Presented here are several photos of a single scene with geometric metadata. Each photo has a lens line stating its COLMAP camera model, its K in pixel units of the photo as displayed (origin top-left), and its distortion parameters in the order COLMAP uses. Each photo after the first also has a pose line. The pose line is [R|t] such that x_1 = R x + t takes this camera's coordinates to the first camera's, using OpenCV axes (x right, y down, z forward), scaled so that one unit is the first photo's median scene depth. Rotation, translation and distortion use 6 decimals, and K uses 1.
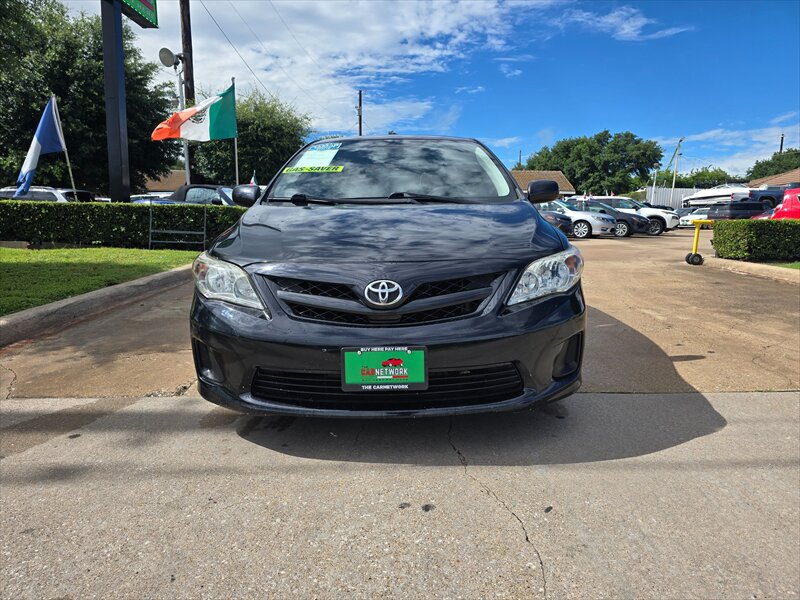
lens RADIAL K [[564.8, 0, 388.8], [0, 564.8, 284.5], [0, 0, 1]] dist [0.036539, -0.028514]
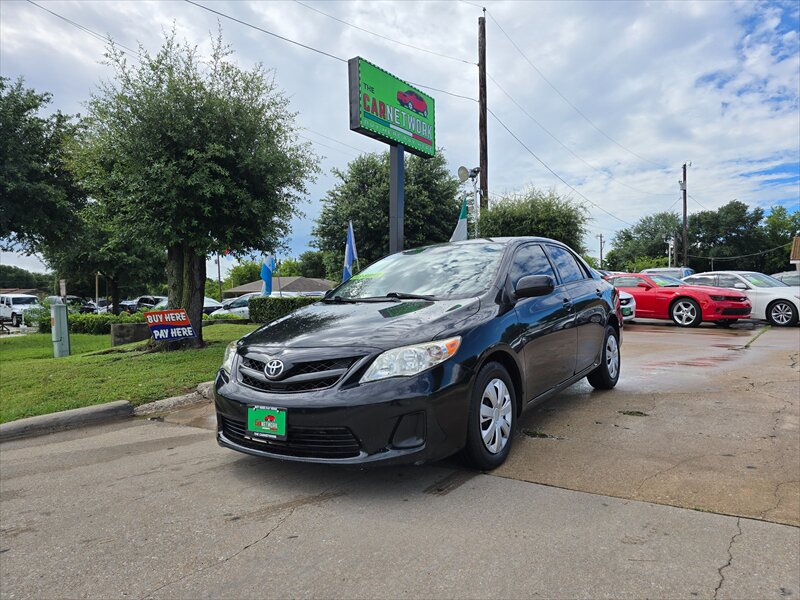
lens RADIAL K [[566.4, 0, 400.0], [0, 566.4, 300.0], [0, 0, 1]] dist [0.033855, -0.002841]
pose [[0.813267, -0.024902, -0.581357, 0.570612], [-0.046867, 0.993035, -0.108098, -0.008652], [0.580000, 0.115159, 0.806436, 0.006444]]
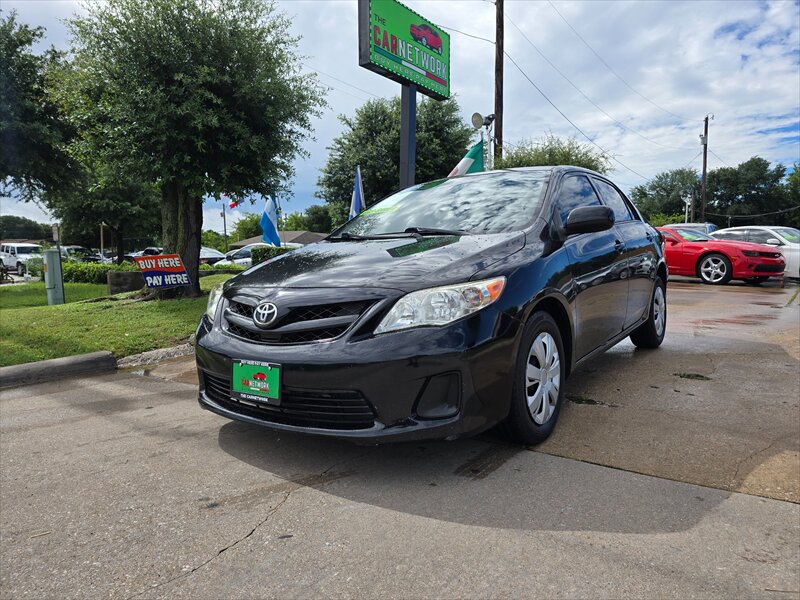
lens RADIAL K [[554.9, 0, 390.7], [0, 554.9, 297.3], [0, 0, 1]] dist [0.060160, -0.075911]
pose [[0.798723, 0.027288, -0.601080, 0.447958], [-0.062479, 0.997332, -0.037745, 0.004341], [0.598446, 0.067703, 0.798297, 0.140532]]
